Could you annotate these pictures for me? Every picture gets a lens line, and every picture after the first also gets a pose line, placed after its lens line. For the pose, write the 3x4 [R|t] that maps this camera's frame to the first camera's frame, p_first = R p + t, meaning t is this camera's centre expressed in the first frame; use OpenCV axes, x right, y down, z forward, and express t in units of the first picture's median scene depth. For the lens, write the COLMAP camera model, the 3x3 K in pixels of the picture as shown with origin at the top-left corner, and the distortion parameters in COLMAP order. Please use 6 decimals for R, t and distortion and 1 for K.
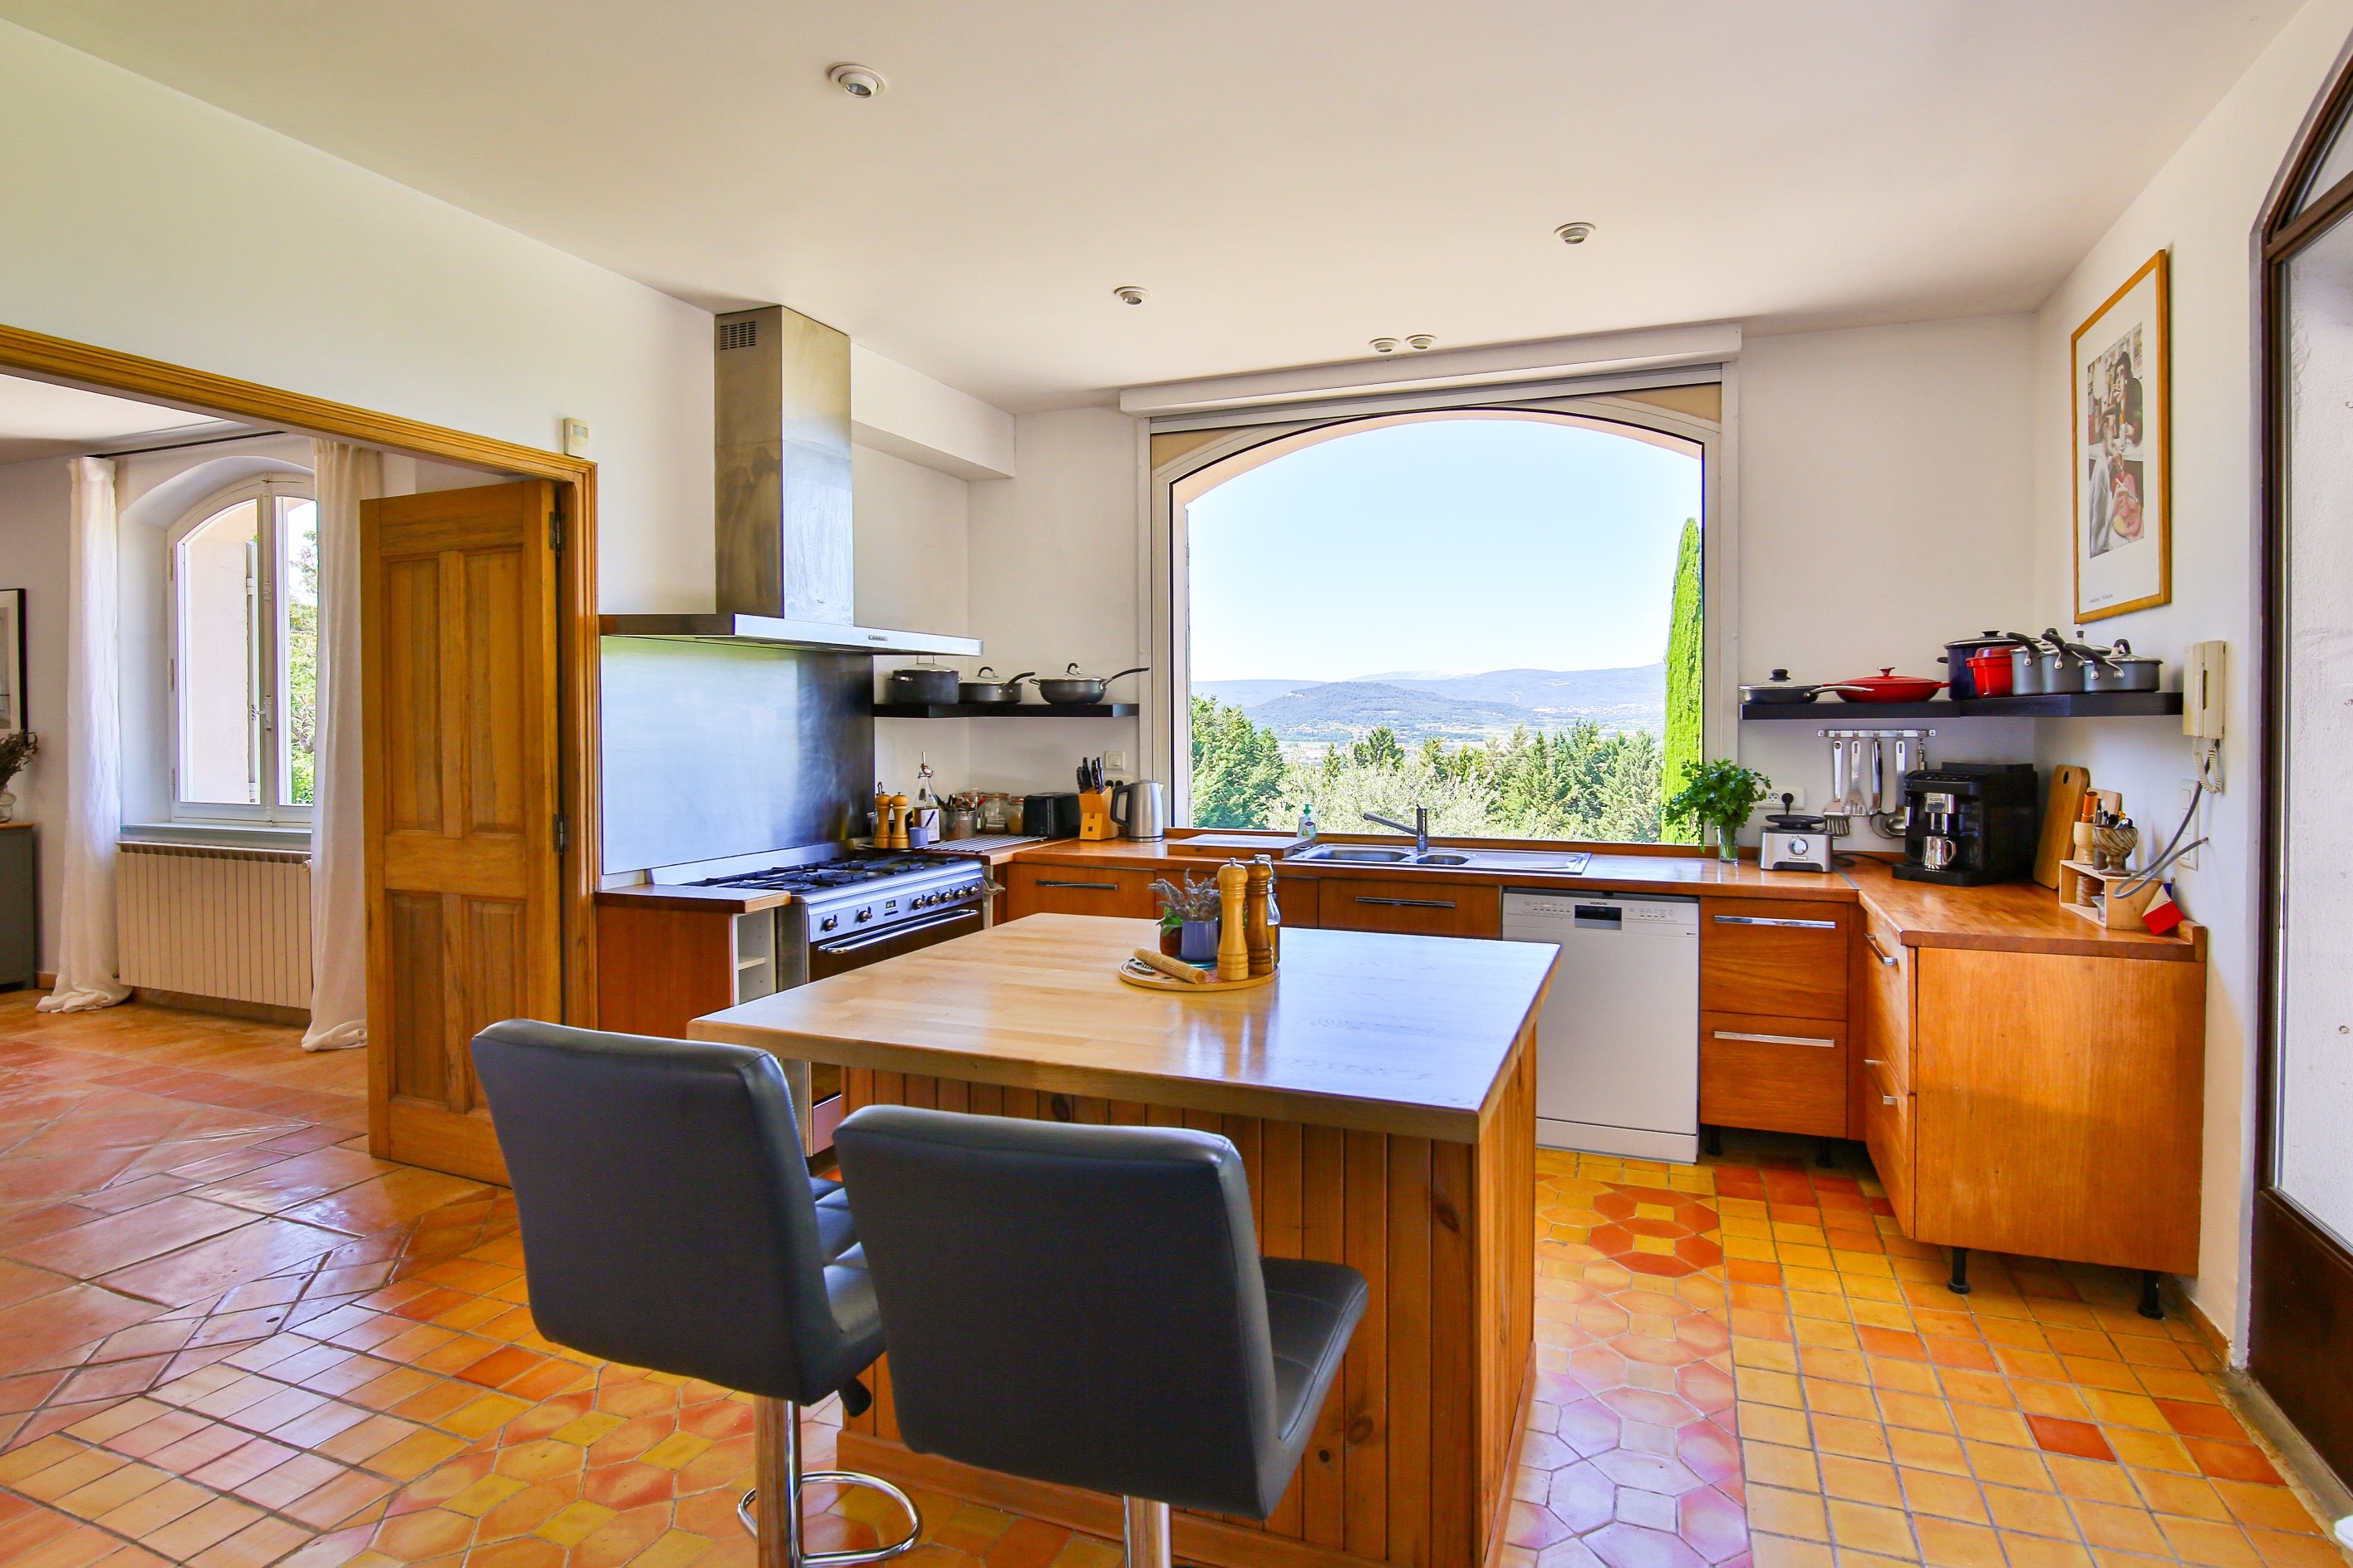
lens RADIAL K [[1189.1, 0, 1180.2], [0, 1189.1, 727.3], [0, 0, 1]] dist [0.003304, 0.000626]
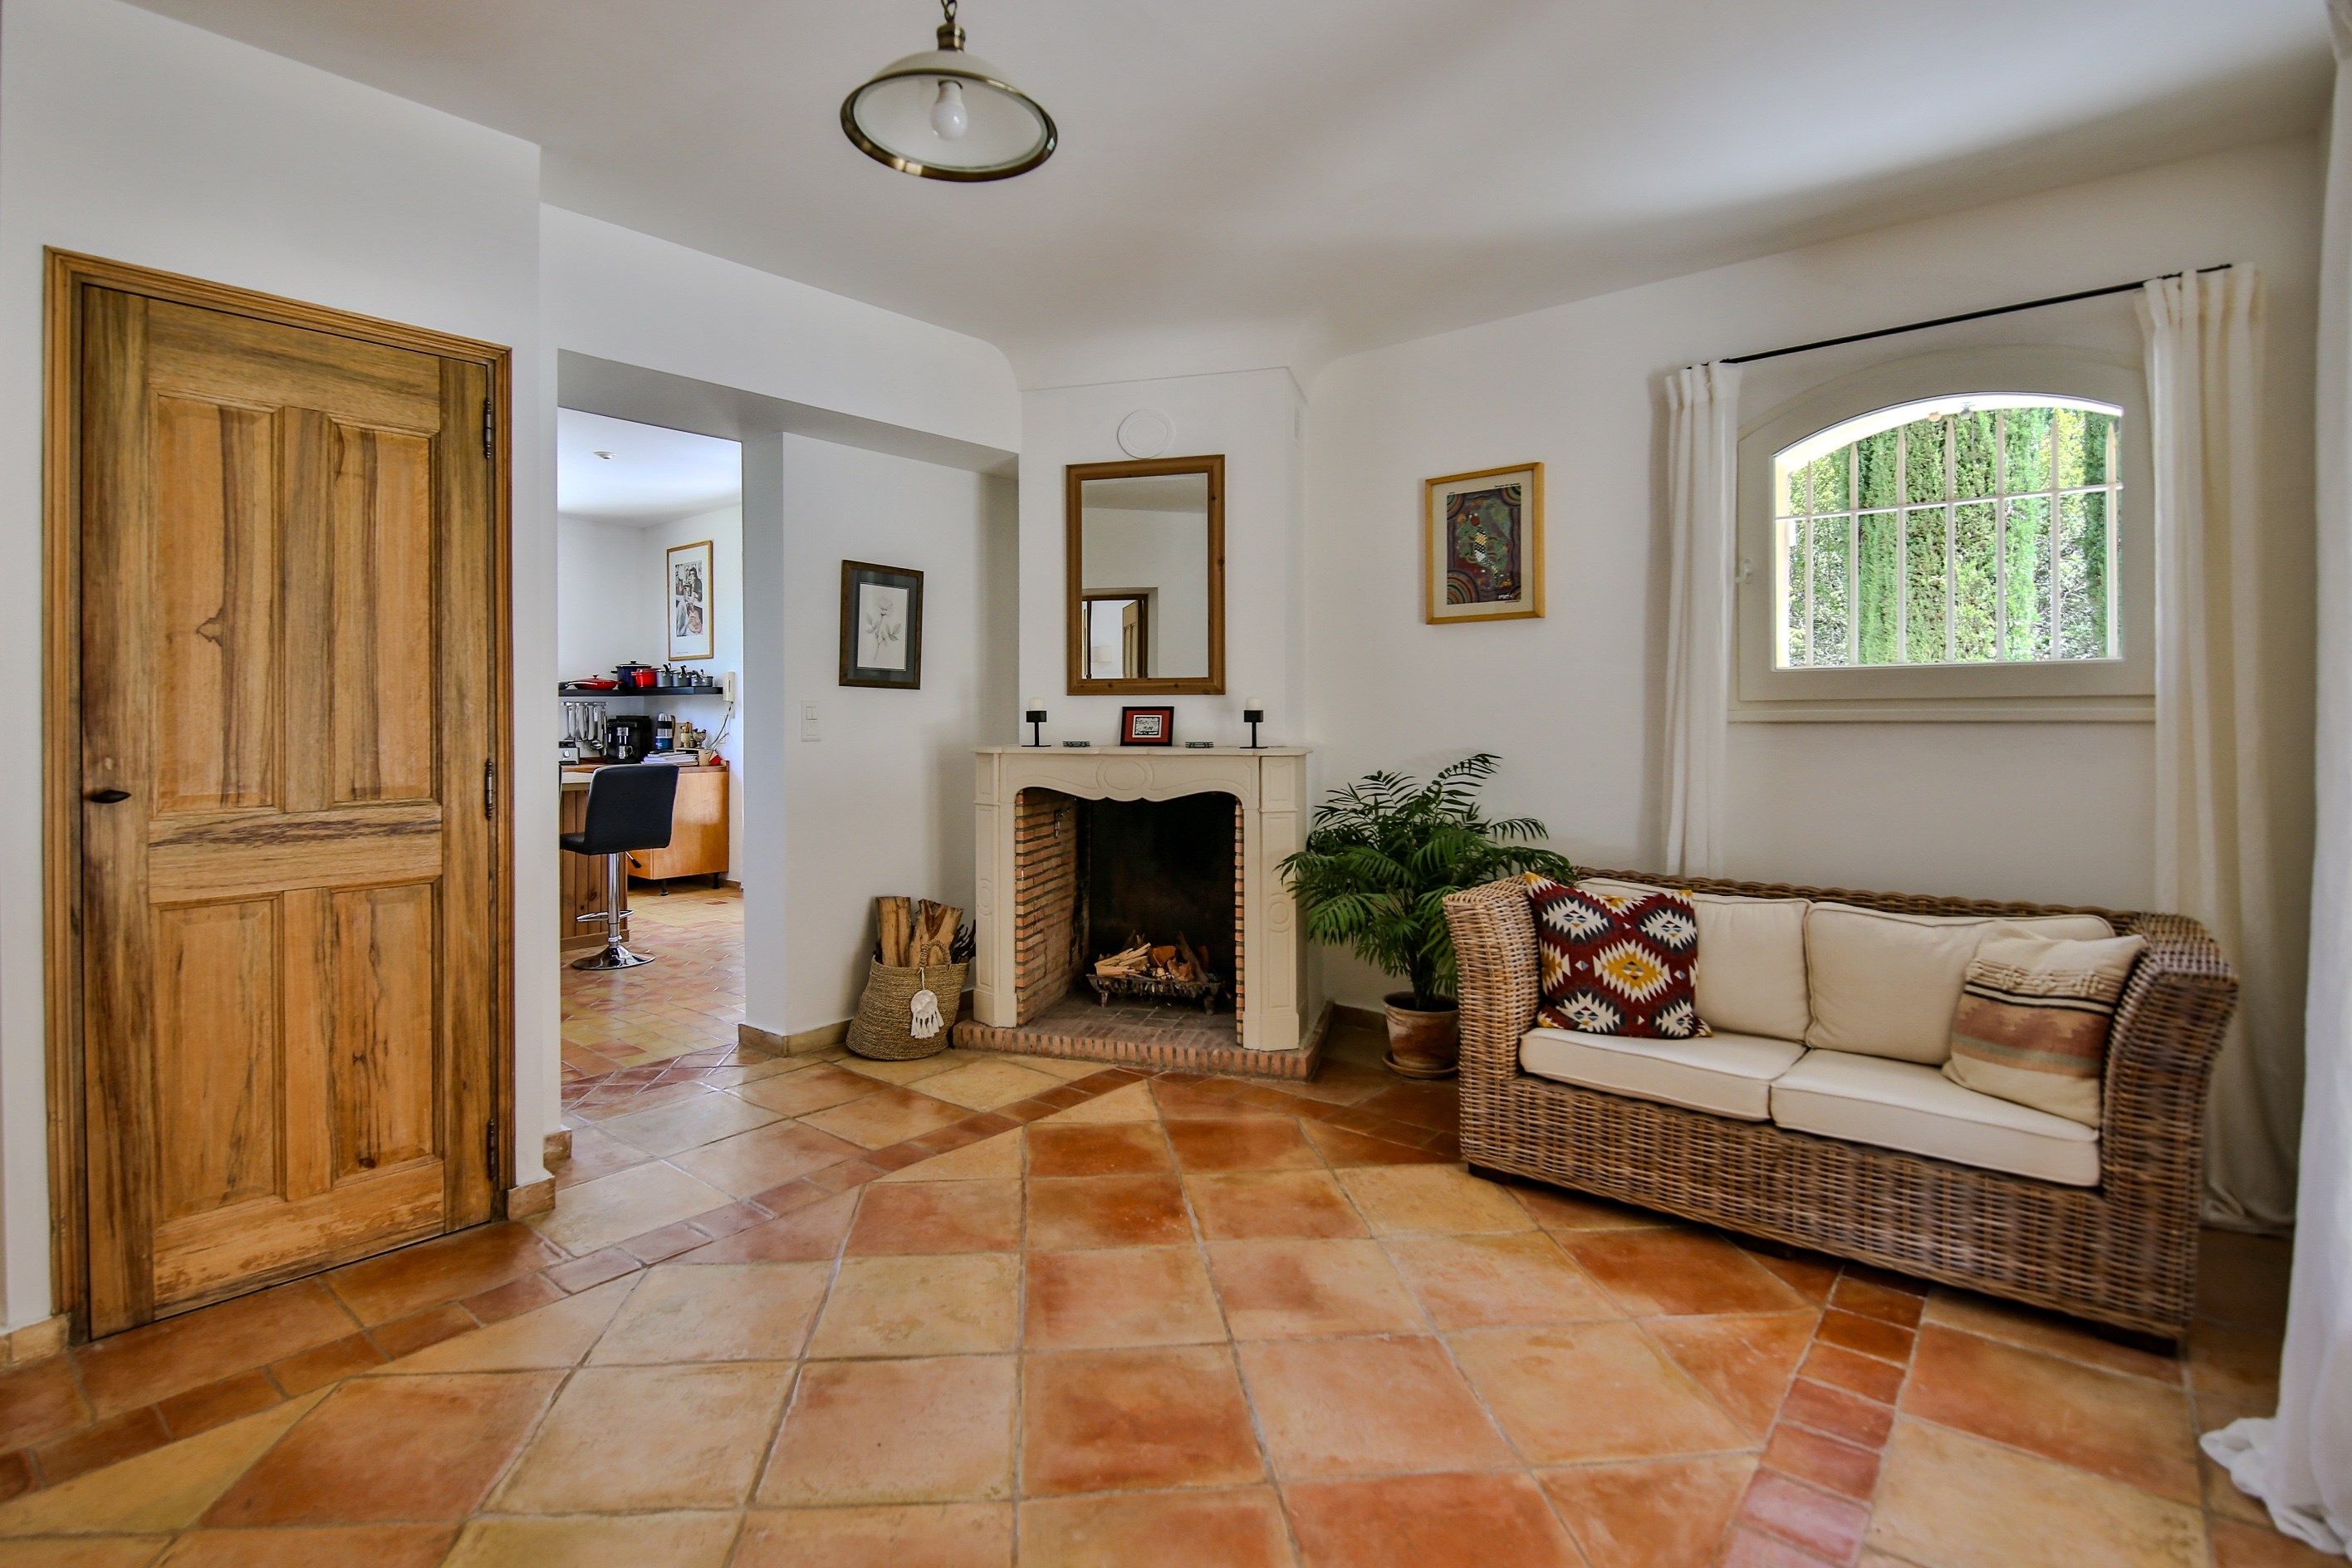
lens RADIAL K [[1188.6, 0, 1179.7], [0, 1188.6, 727.3], [0, 0, 1]] dist [0.003304, 0.000626]
pose [[0.319433, -0.003812, 0.947601, -1.514745], [0.009275, 0.999957, 0.000896, 0.073967], [-0.947563, 0.008503, 0.319455, -0.991721]]
